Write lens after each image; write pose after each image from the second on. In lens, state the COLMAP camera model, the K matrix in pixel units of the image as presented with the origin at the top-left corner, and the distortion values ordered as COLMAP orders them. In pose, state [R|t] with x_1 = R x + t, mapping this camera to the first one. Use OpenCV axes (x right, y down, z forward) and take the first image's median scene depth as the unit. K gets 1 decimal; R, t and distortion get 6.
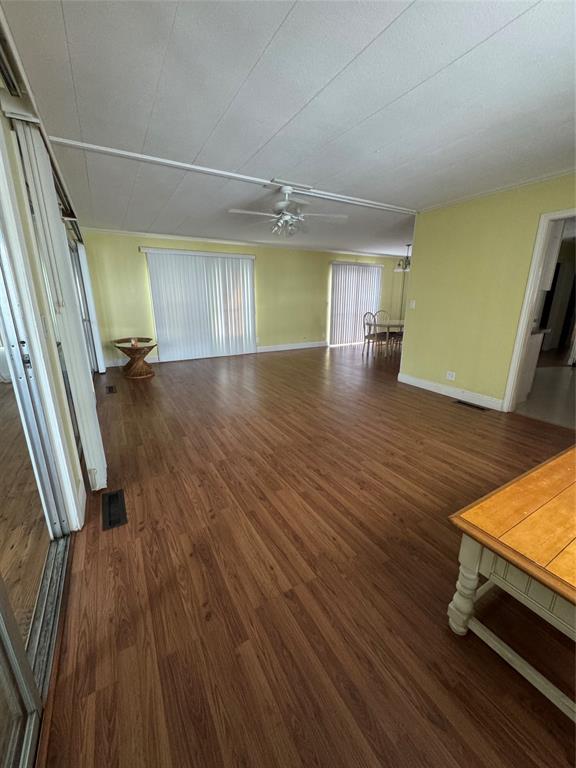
lens RADIAL K [[304.9, 0, 288.4], [0, 304.9, 382.9], [0, 0, 1]] dist [-0.001983, -0.000270]
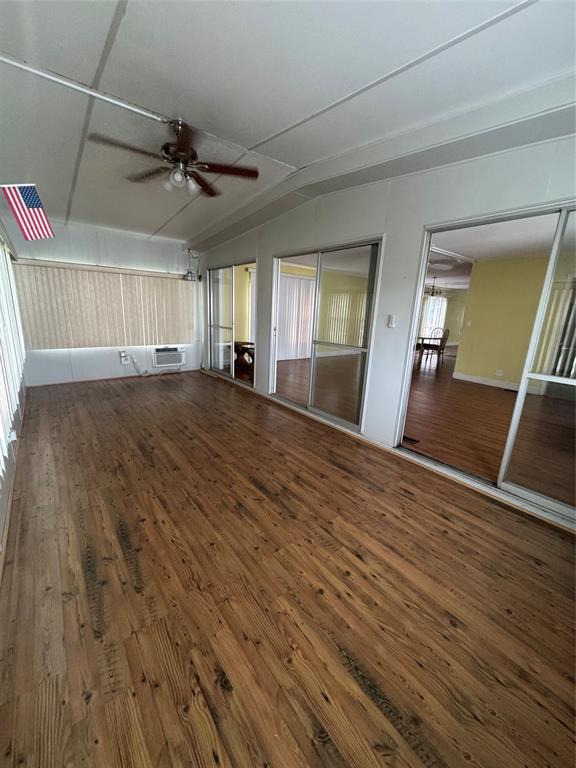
lens RADIAL K [[304.9, 0, 288.4], [0, 304.9, 382.9], [0, 0, 1]] dist [-0.001983, -0.000270]
pose [[0.988433, 0.007203, 0.151488, -0.588844], [-0.001947, 0.999392, -0.034816, 0.066306], [-0.151647, 0.034118, 0.987846, -0.254305]]
